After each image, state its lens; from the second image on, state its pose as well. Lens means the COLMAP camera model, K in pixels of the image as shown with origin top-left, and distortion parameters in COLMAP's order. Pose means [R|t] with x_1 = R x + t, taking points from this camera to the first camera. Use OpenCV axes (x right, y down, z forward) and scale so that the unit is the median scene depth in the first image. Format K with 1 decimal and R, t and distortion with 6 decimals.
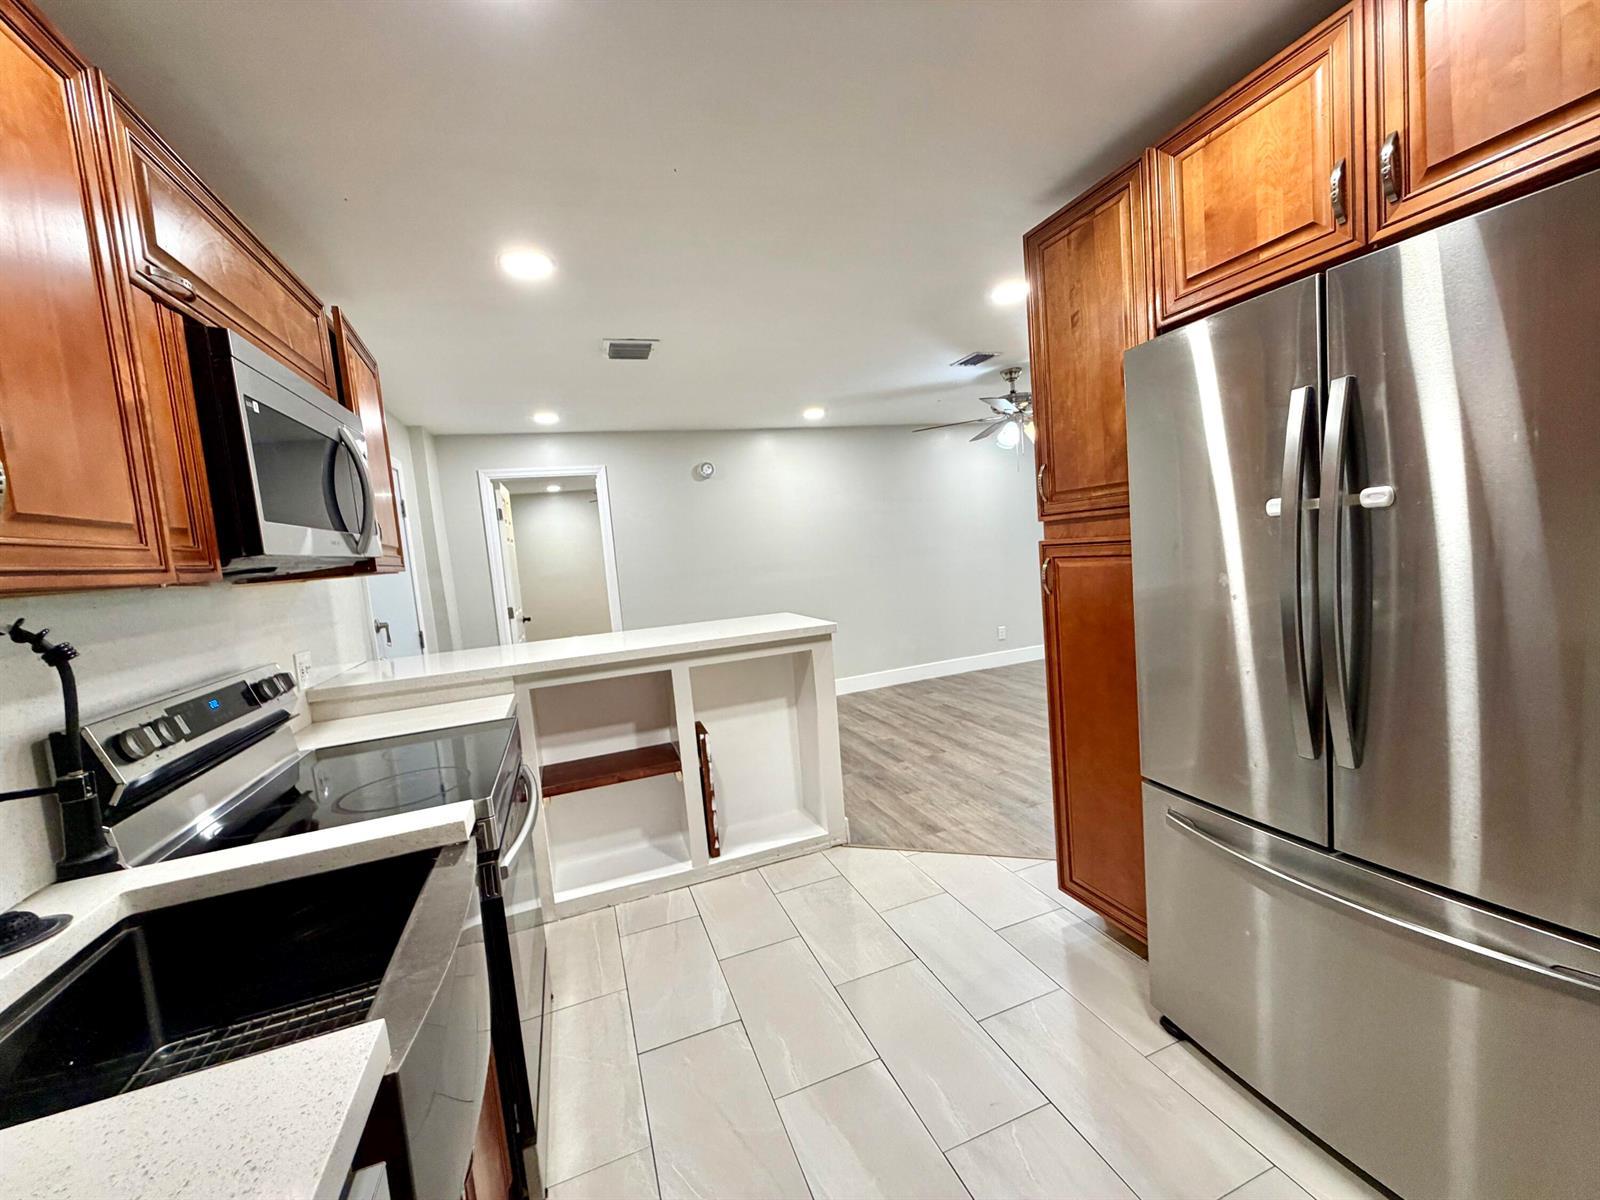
lens RADIAL K [[636.0, 0, 795.0], [0, 636.0, 598.0], [0, 0, 1]] dist [0.006800, 0.000024]
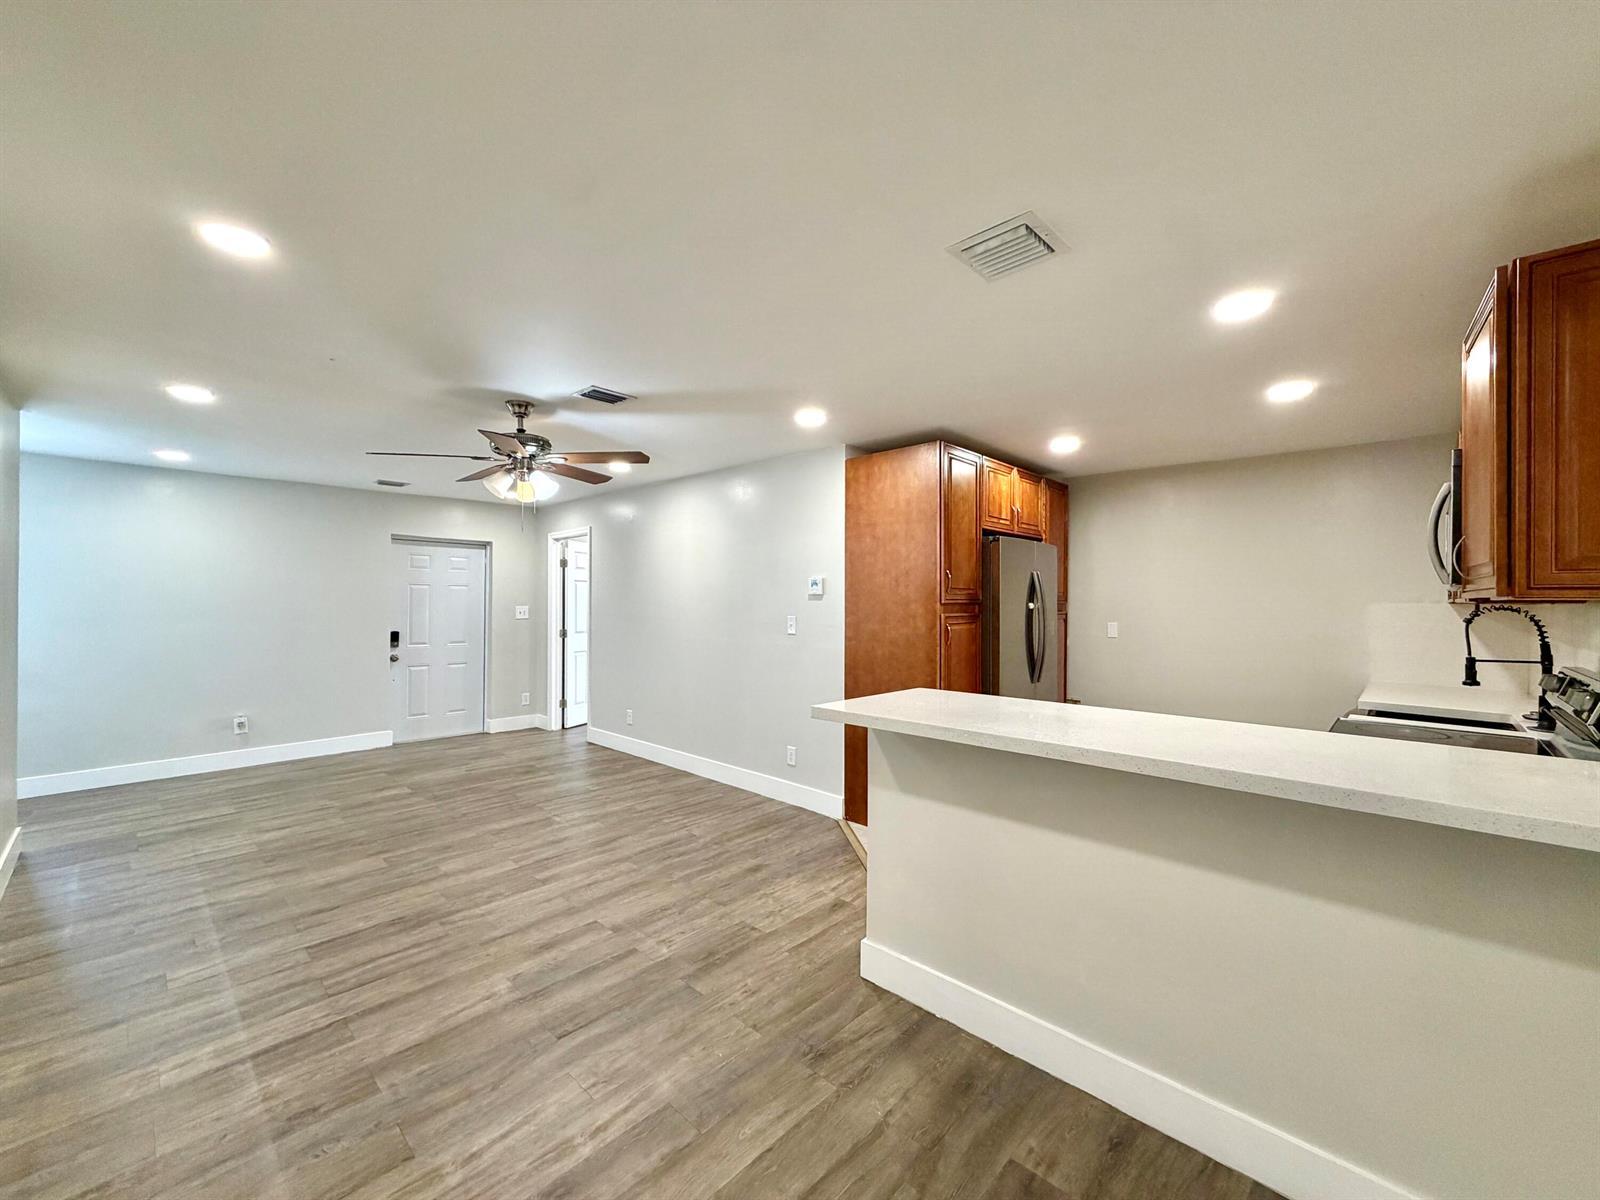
lens RADIAL K [[636.0, 0, 802.5], [0, 636.0, 598.3], [0, 0, 1]] dist [0.006800, 0.000024]
pose [[-0.437942, 0.085801, 0.894899, -0.510295], [0.103479, 0.993630, -0.044627, -0.051113], [-0.893028, 0.073060, -0.444031, 1.091917]]
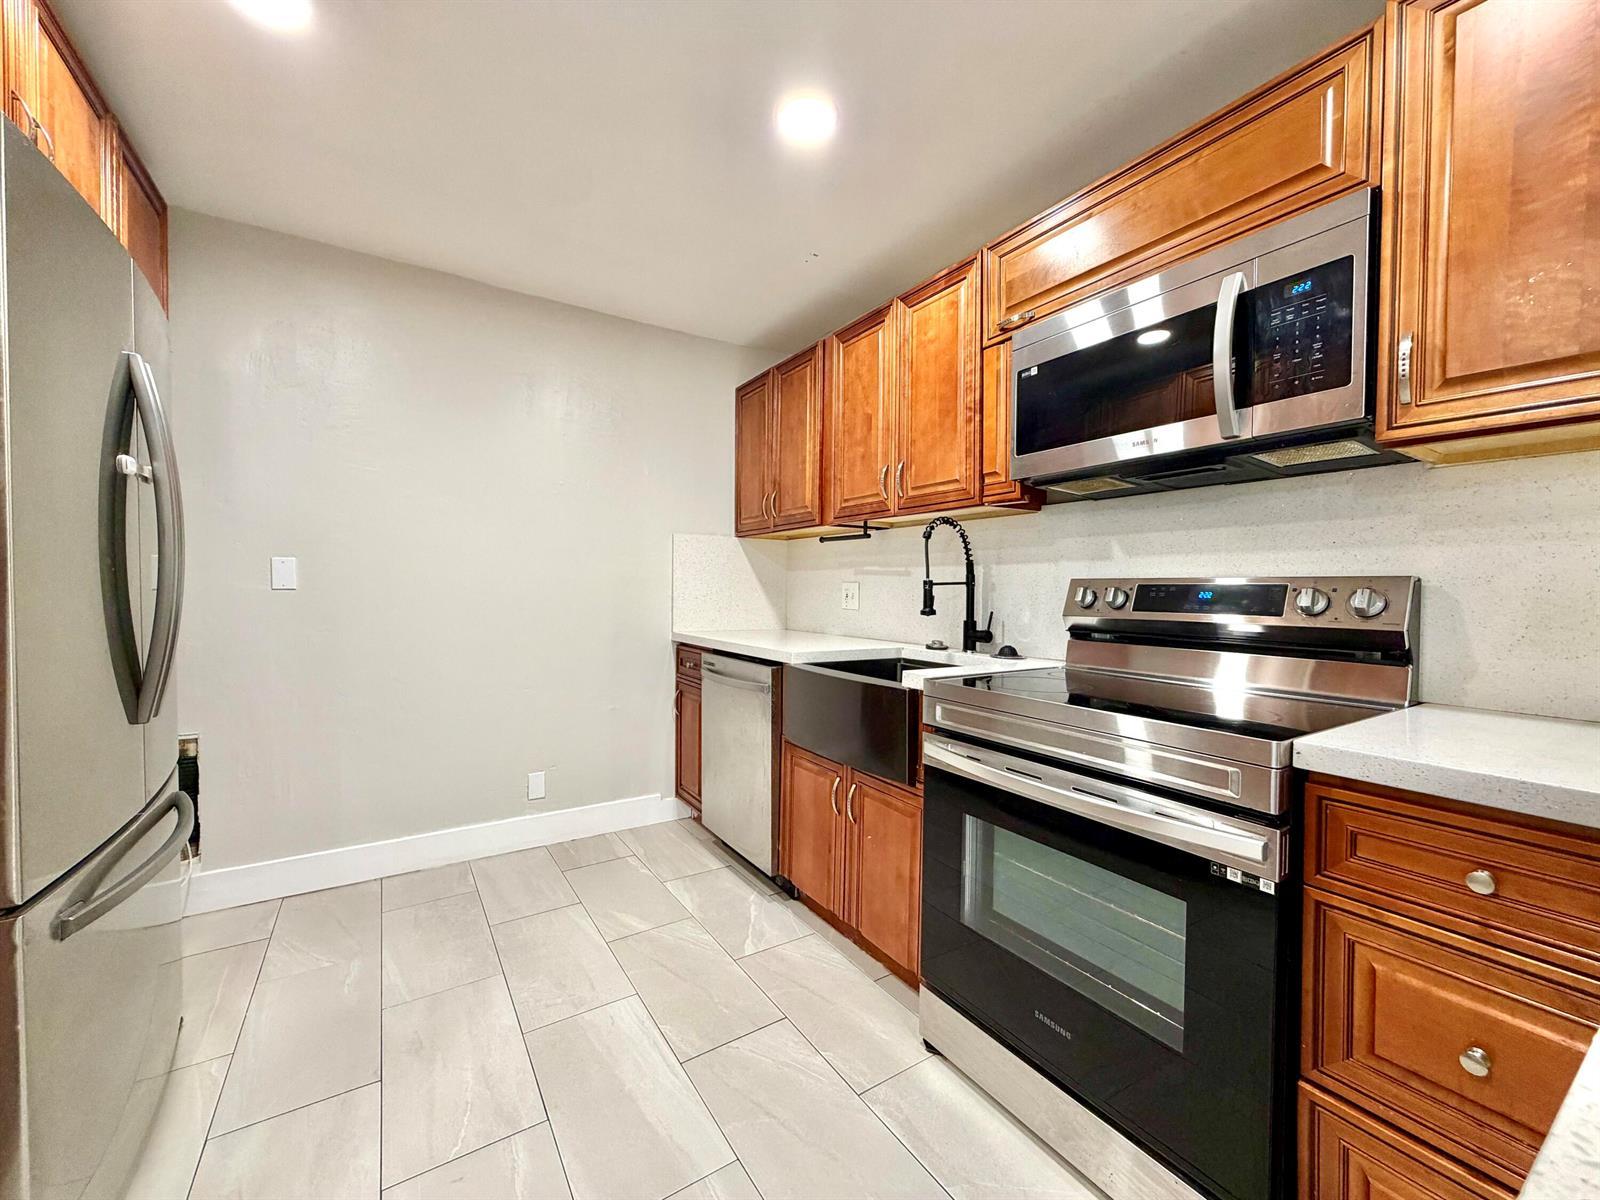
lens RADIAL K [[636.0, 0, 794.3], [0, 636.0, 595.1], [0, 0, 1]] dist [0.006800, 0.000024]
pose [[-0.975032, 0.078683, -0.207657, 0.001810], [0.056466, 0.992233, 0.110836, -0.001656], [0.214765, 0.096343, -0.971902, 0.679109]]
